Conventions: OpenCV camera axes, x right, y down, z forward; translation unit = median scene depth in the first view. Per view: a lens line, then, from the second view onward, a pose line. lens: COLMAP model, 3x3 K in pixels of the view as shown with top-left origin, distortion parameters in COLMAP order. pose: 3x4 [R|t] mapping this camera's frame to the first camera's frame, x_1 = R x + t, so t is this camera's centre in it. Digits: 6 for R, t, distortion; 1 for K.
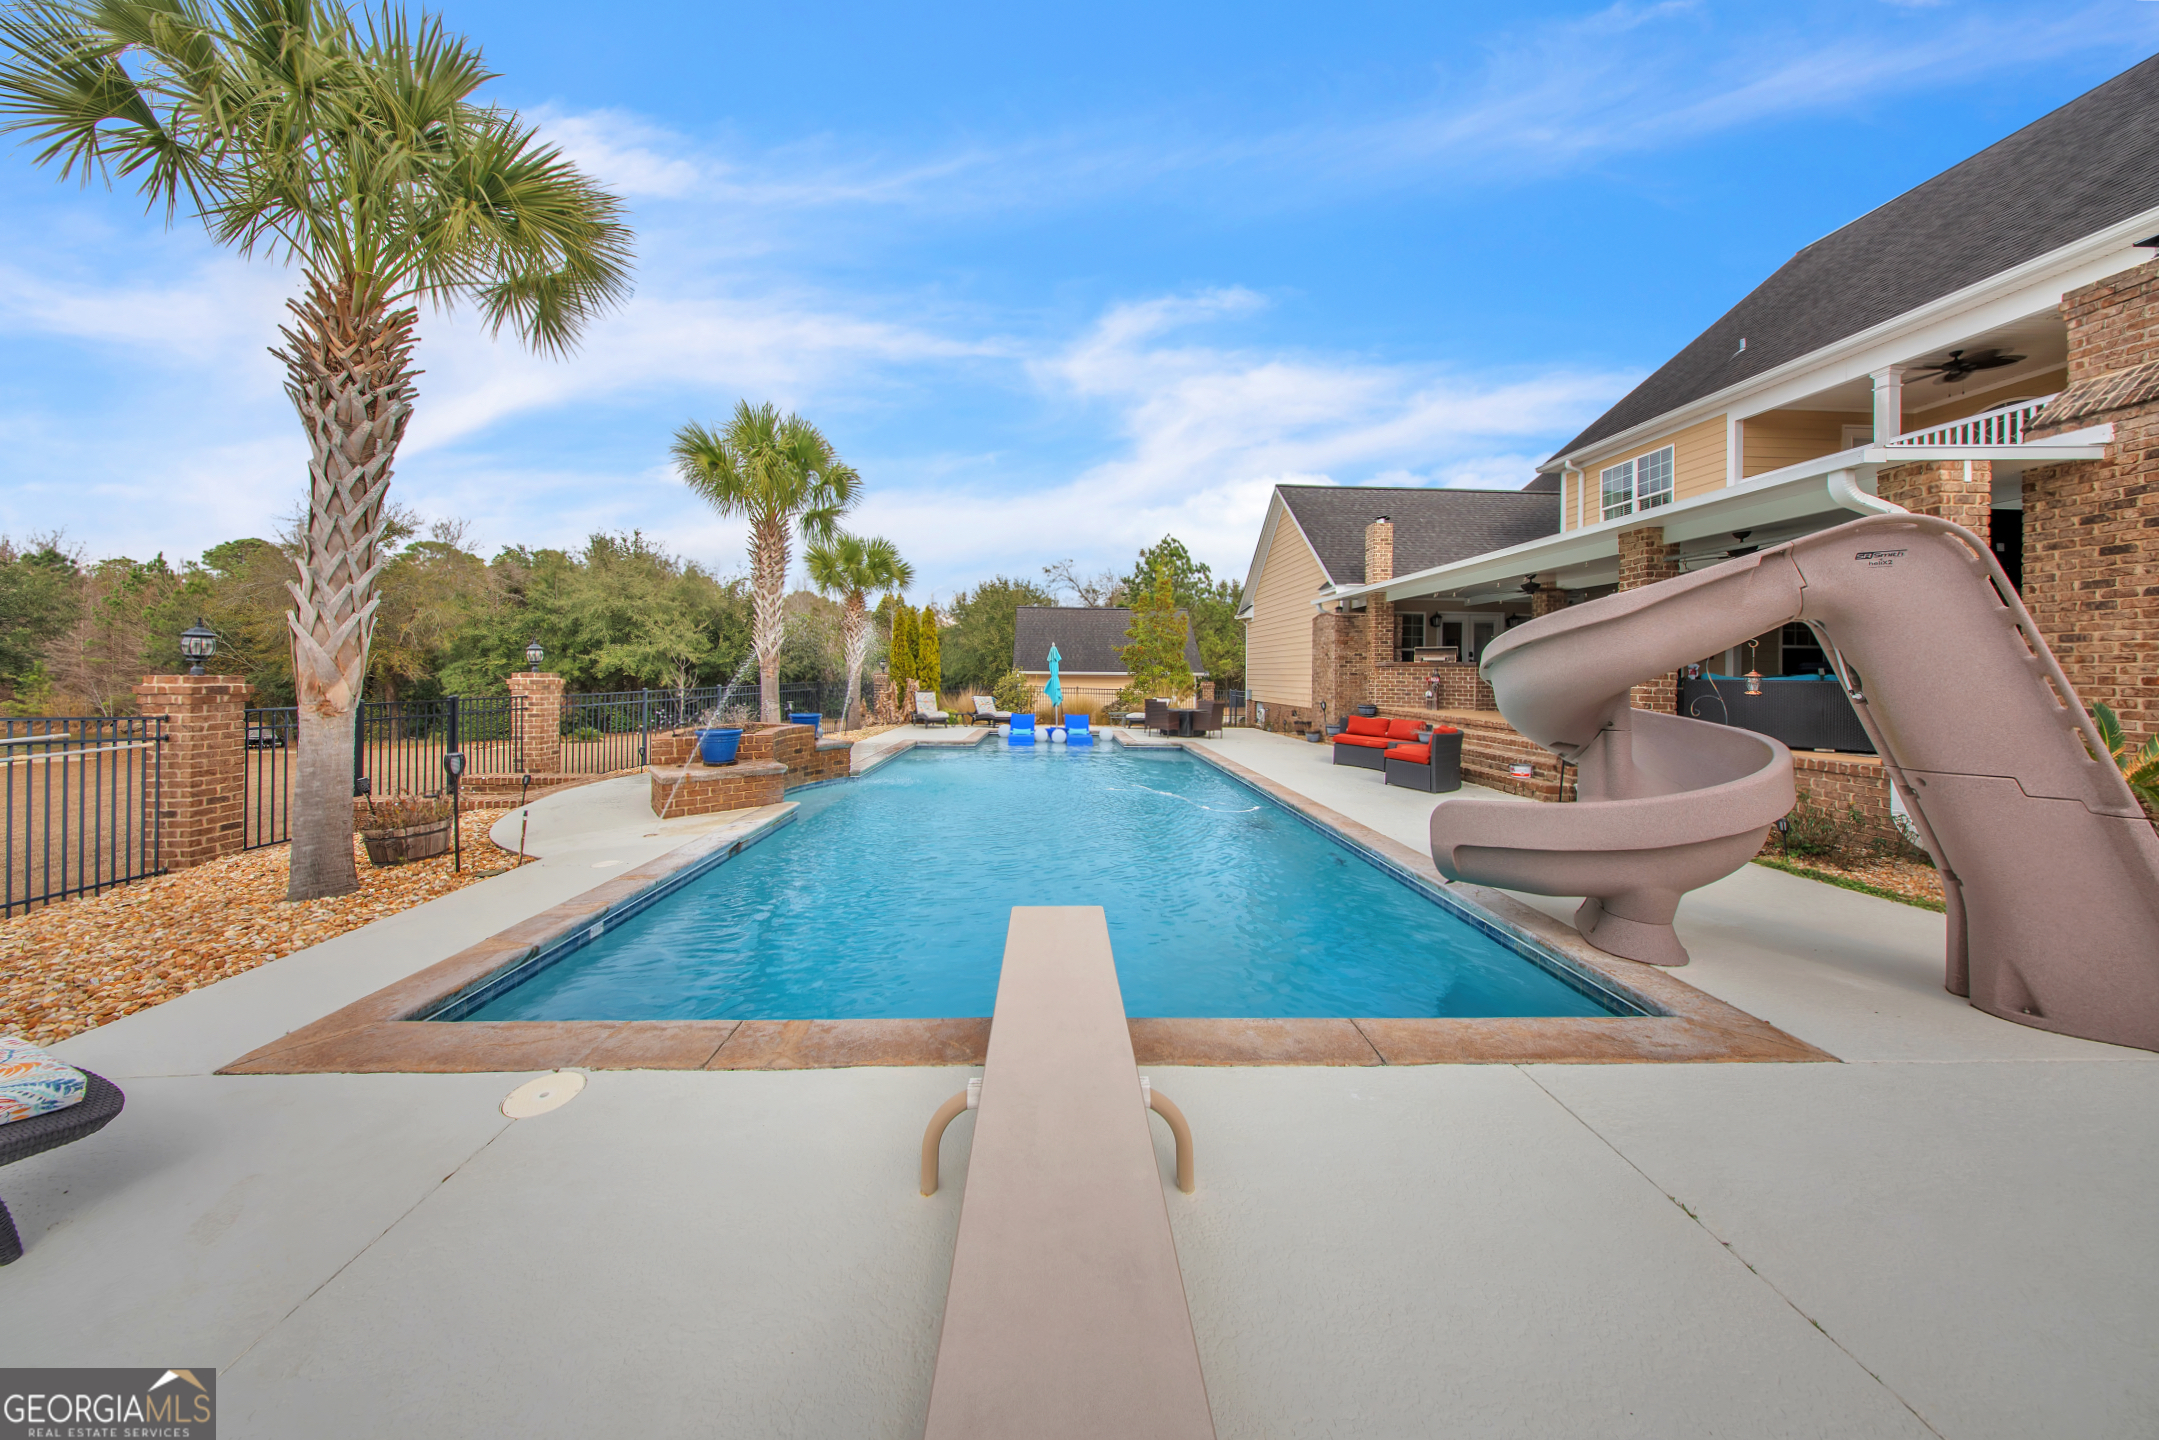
lens RADIAL K [[682.1, 0, 1077.5], [0, 682.1, 672.2], [0, 0, 1]] dist [0.000136, -0.000106]
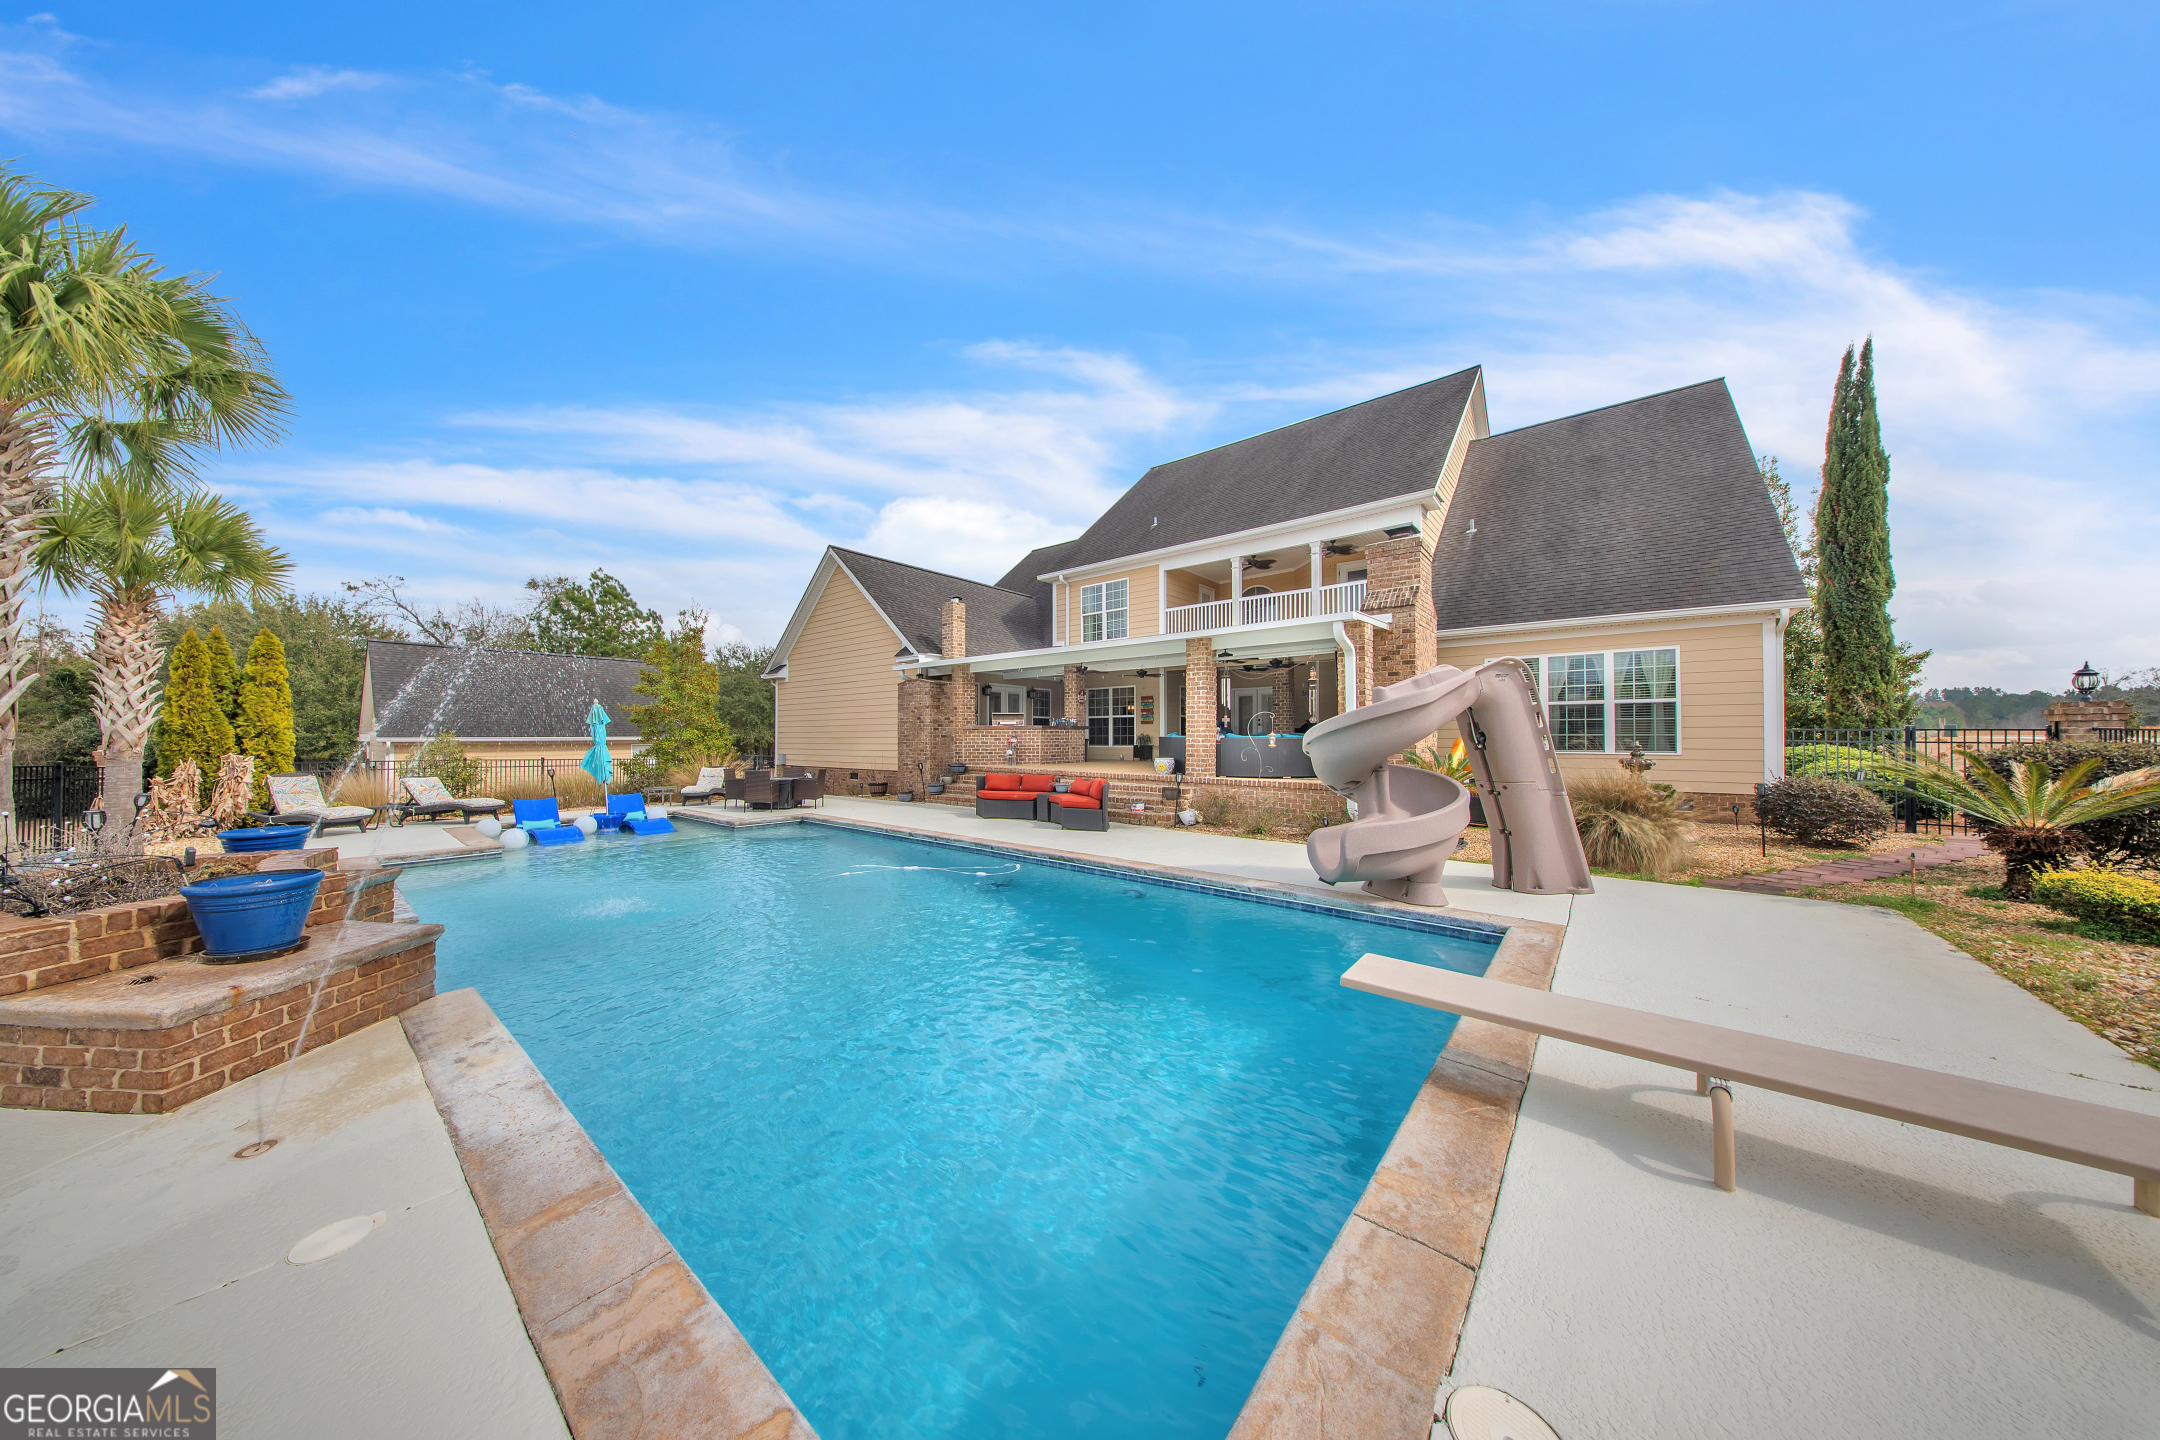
lens RADIAL K [[651.4, 0, 1074.7], [0, 651.4, 725.6], [0, 0, 1]] dist [0.001098, -0.000022]
pose [[0.665310, 0.000627, 0.746567, -0.242710], [0.008353, 0.999931, -0.008284, -0.004199], [-0.746520, 0.011747, 0.665259, 0.147502]]
